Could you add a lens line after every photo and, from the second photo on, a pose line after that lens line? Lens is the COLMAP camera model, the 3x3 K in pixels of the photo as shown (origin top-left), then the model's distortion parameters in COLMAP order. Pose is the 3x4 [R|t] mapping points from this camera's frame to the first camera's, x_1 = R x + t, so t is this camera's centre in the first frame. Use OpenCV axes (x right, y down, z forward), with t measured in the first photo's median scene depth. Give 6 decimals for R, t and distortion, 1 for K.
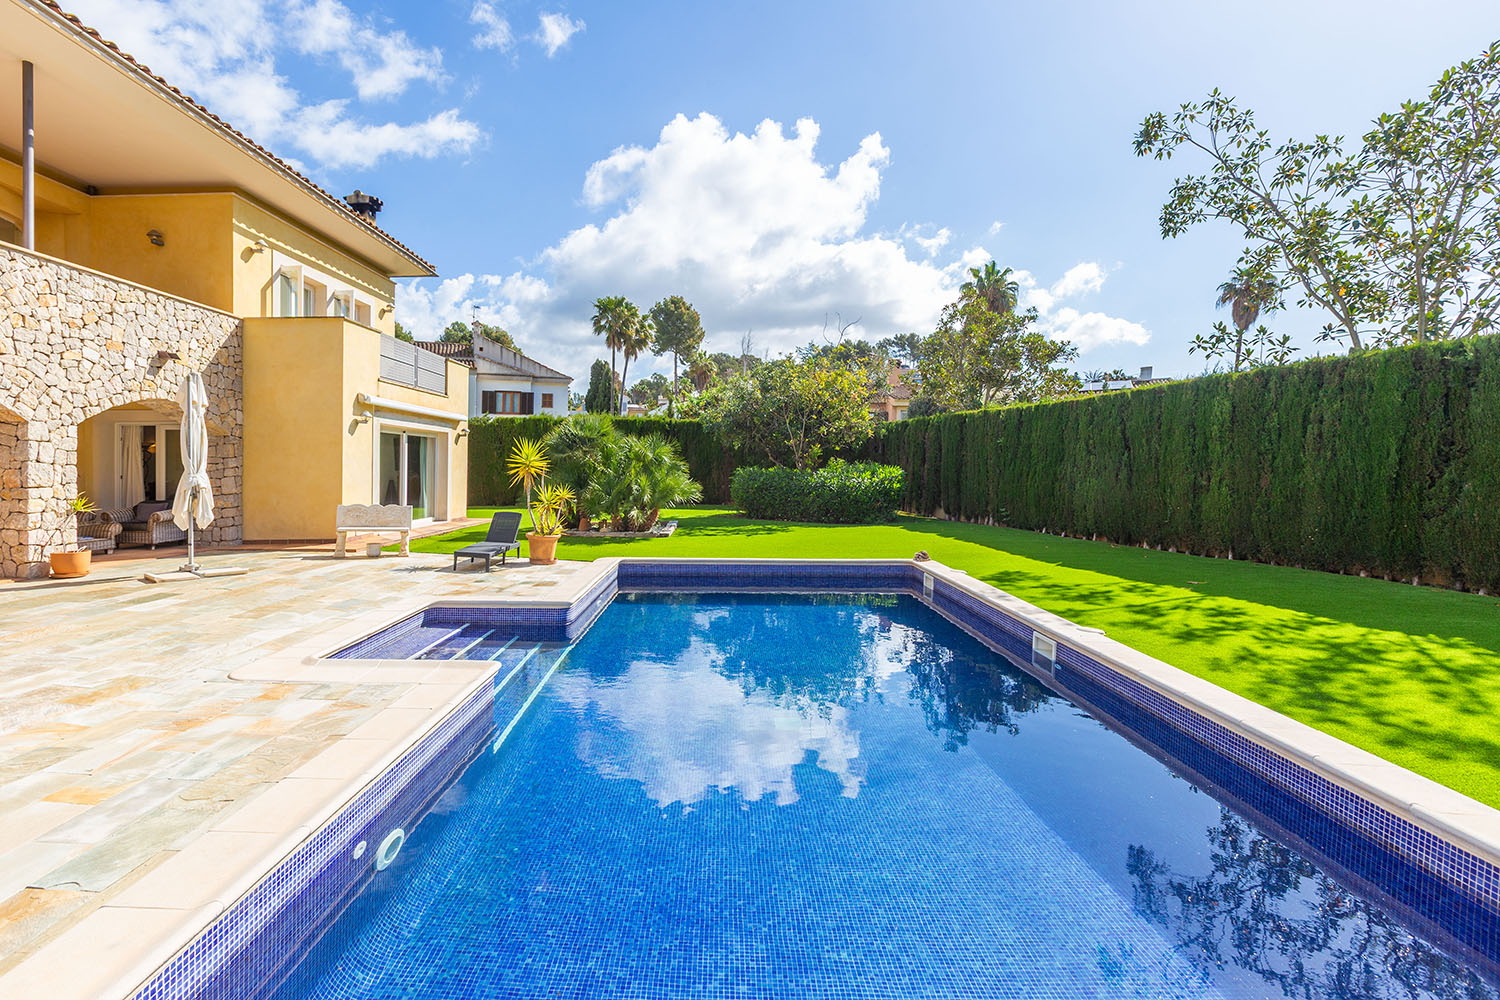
lens RADIAL K [[727.9, 0, 750.0], [0, 727.9, 500.0], [0, 0, 1]] dist [0.019002, 0.000201]
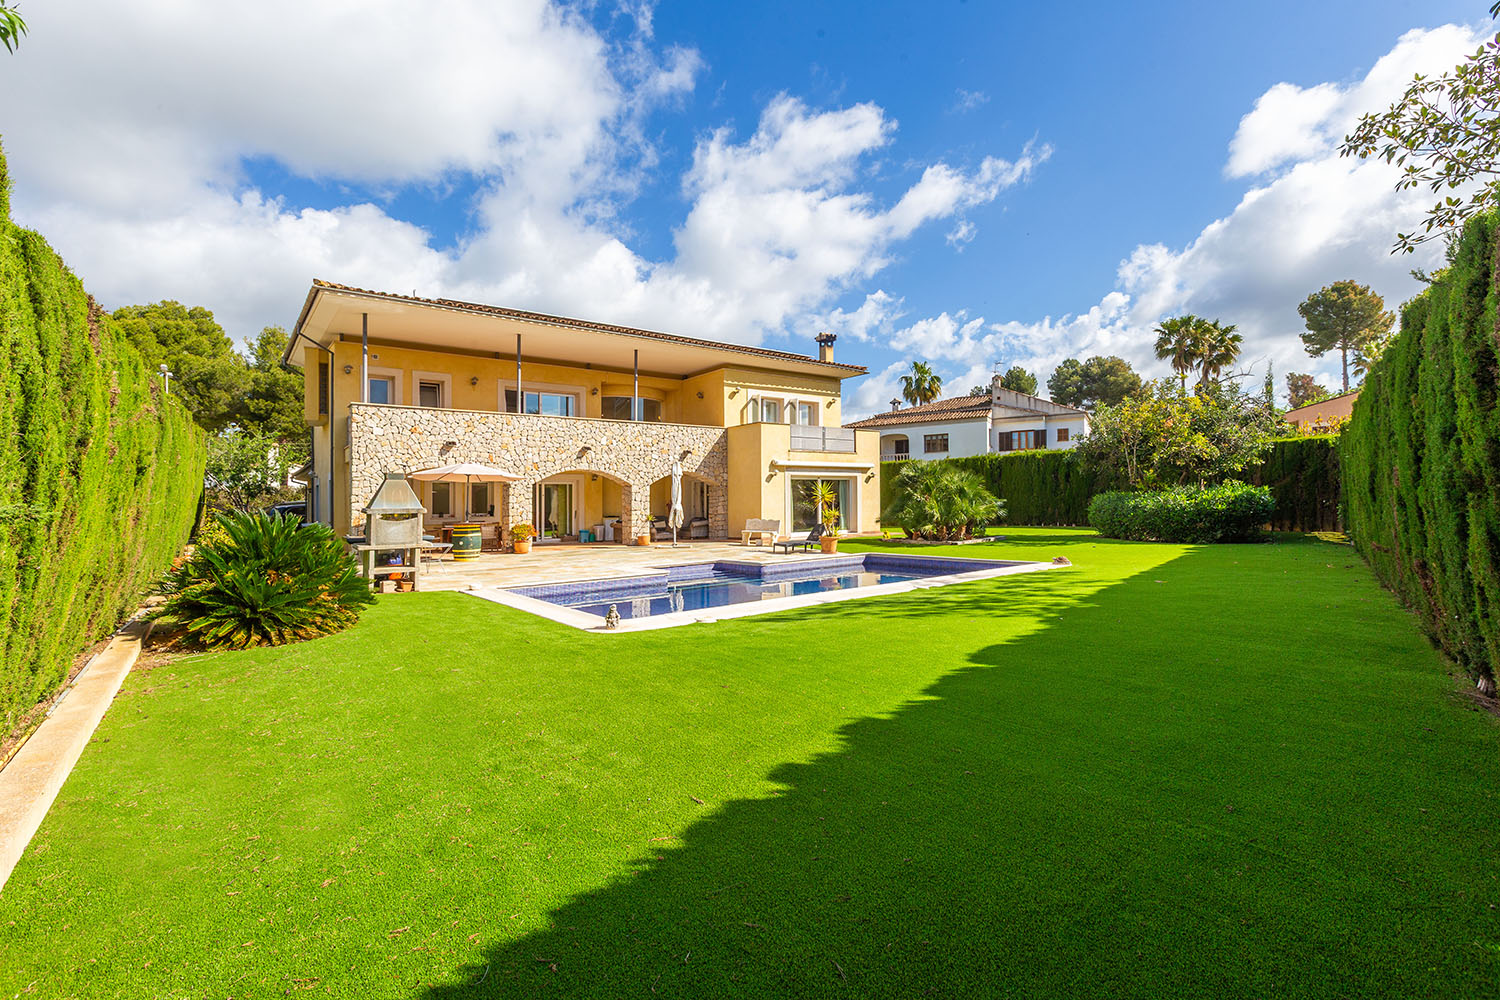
lens RADIAL K [[688.1, 0, 750.0], [0, 688.1, 500.0], [0, 0, 1]] dist [0.000058, 0.000075]
pose [[0.669184, -0.020714, -0.742808, 0.736817], [-0.009031, 0.999311, -0.036002, 0.019512], [0.743042, 0.030800, 0.668536, -0.210447]]
